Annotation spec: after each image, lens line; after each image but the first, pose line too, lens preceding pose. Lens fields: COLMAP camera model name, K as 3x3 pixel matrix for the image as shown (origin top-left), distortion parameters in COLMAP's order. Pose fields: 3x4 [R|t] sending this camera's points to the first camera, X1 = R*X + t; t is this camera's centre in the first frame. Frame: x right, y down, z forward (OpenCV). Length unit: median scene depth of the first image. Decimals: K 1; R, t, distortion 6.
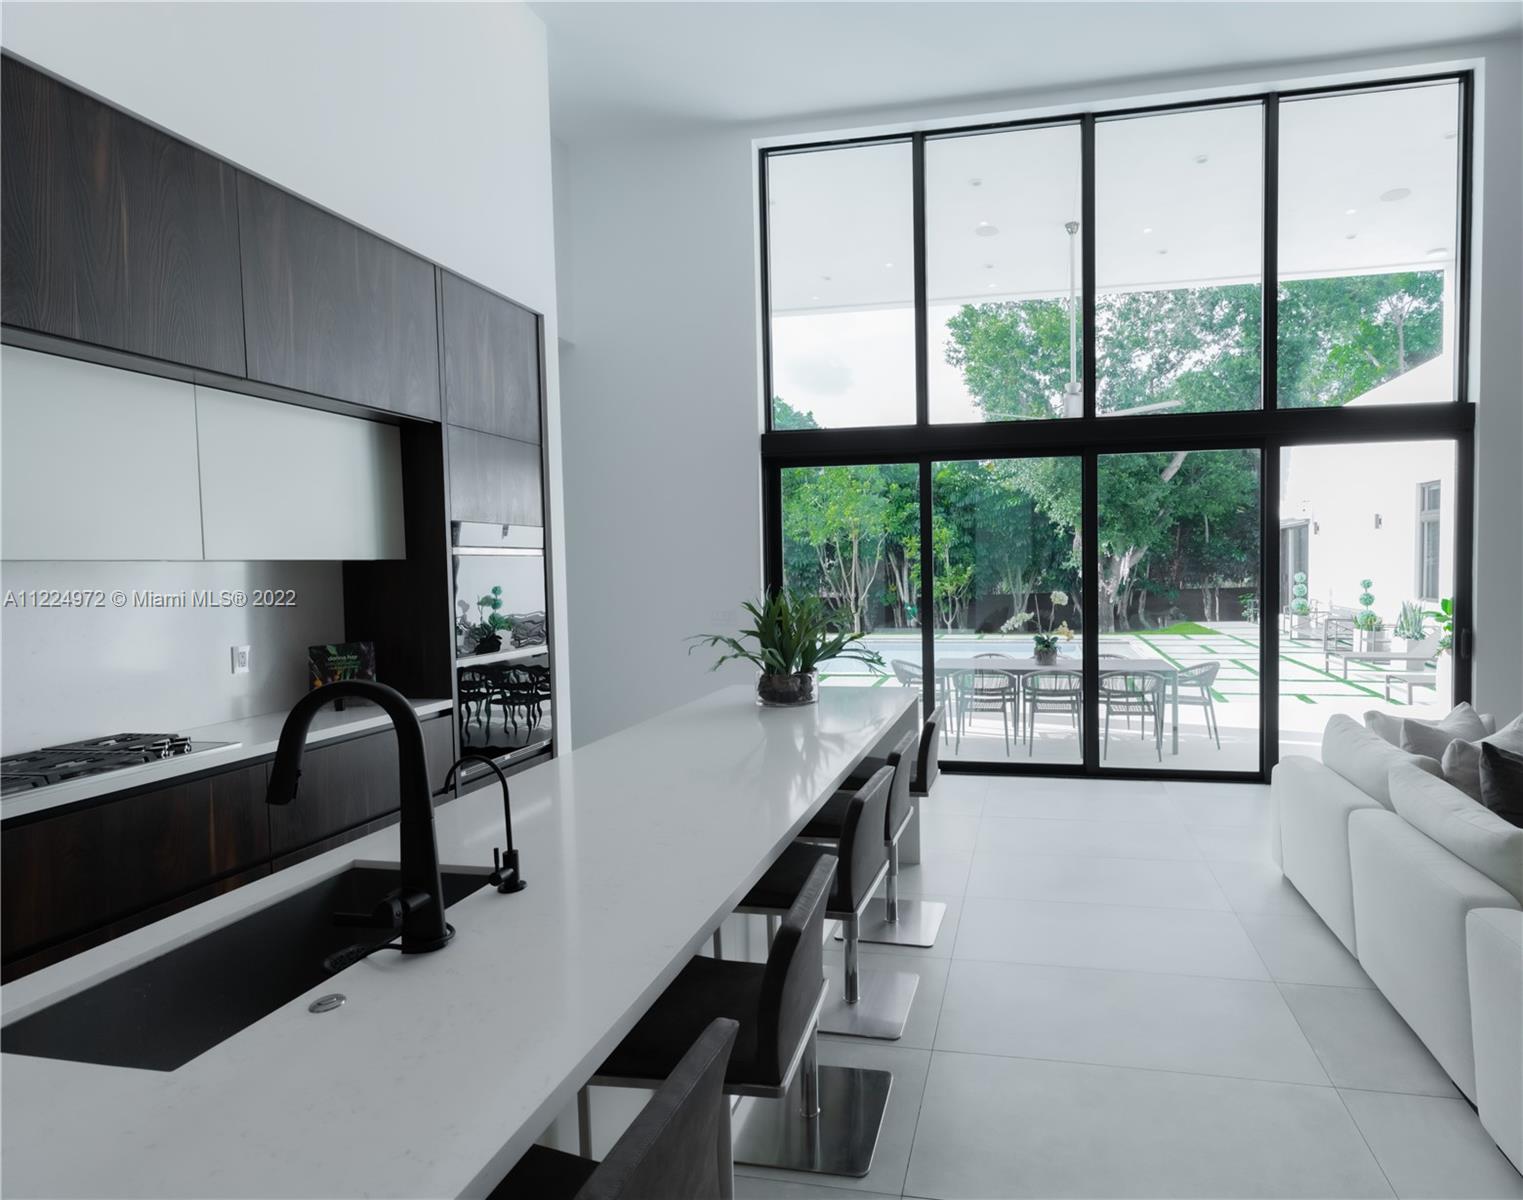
lens RADIAL K [[803.8, 0, 892.4], [0, 803.8, 592.8], [0, 0, 1]] dist [0.011367, 0.000884]
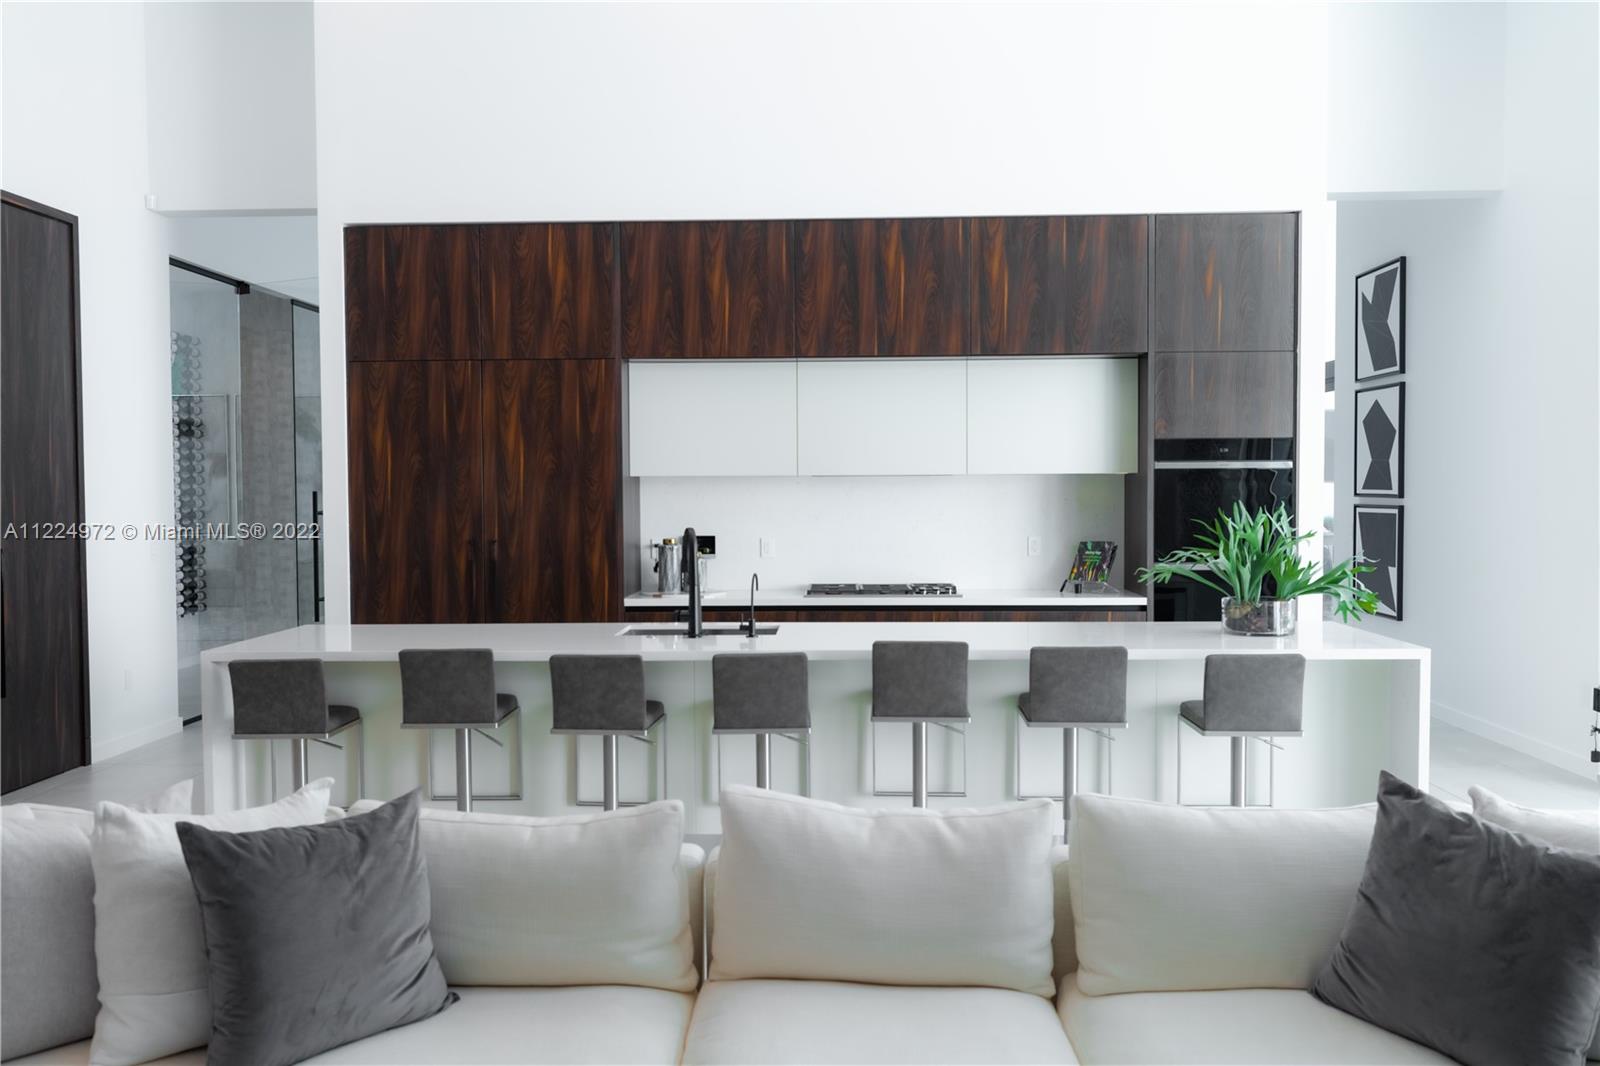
lens RADIAL K [[1243.8, 0, 800.3], [0, 1243.8, 558.7], [0, 0, 1]] dist [0.002161, 0.001818]
pose [[0.145822, 0.068768, -0.986918, 0.955472], [-0.033348, 0.997356, 0.064568, -0.015817], [0.988749, 0.023496, 0.147730, 0.228733]]
